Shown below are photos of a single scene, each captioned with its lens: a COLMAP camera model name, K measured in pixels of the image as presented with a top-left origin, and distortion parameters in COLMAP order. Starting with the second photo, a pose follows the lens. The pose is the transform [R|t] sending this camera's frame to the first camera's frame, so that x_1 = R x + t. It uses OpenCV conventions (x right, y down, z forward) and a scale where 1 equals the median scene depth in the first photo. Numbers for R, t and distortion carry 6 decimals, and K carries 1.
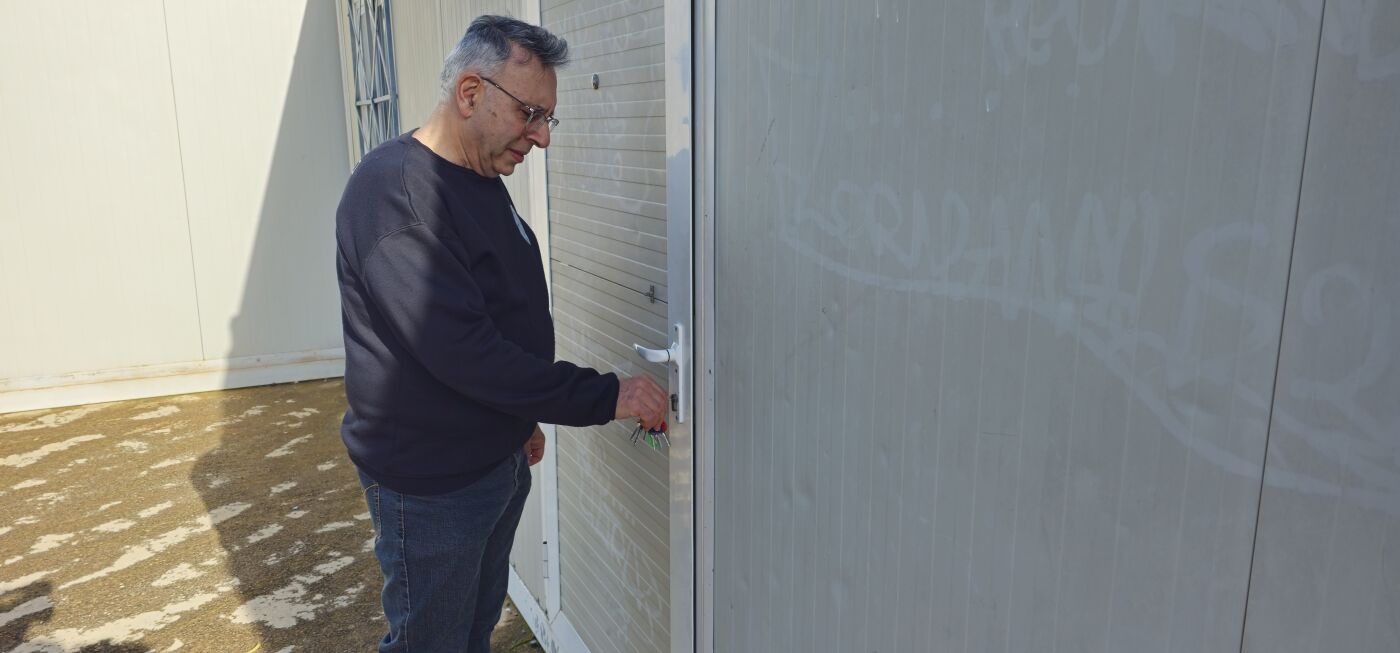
lens RADIAL K [[897.2, 0, 695.8], [0, 897.2, 302.6], [0, 0, 1]] dist [0.002206, -0.000751]
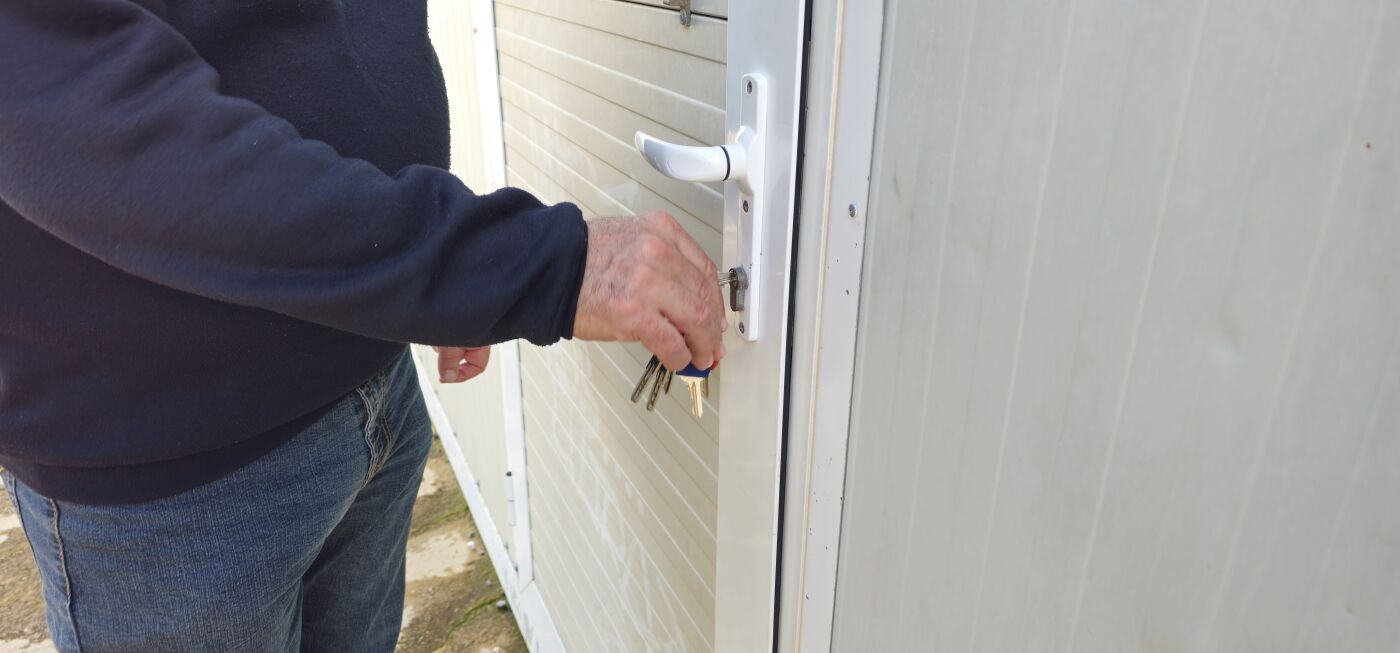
lens RADIAL K [[897.2, 0, 695.8], [0, 897.2, 302.6], [0, 0, 1]] dist [0.002206, -0.000751]
pose [[0.998941, 0.027173, -0.037126, -0.023641], [-0.019694, 0.981834, 0.188718, 0.039125], [0.041579, -0.187787, 0.981329, 0.536286]]
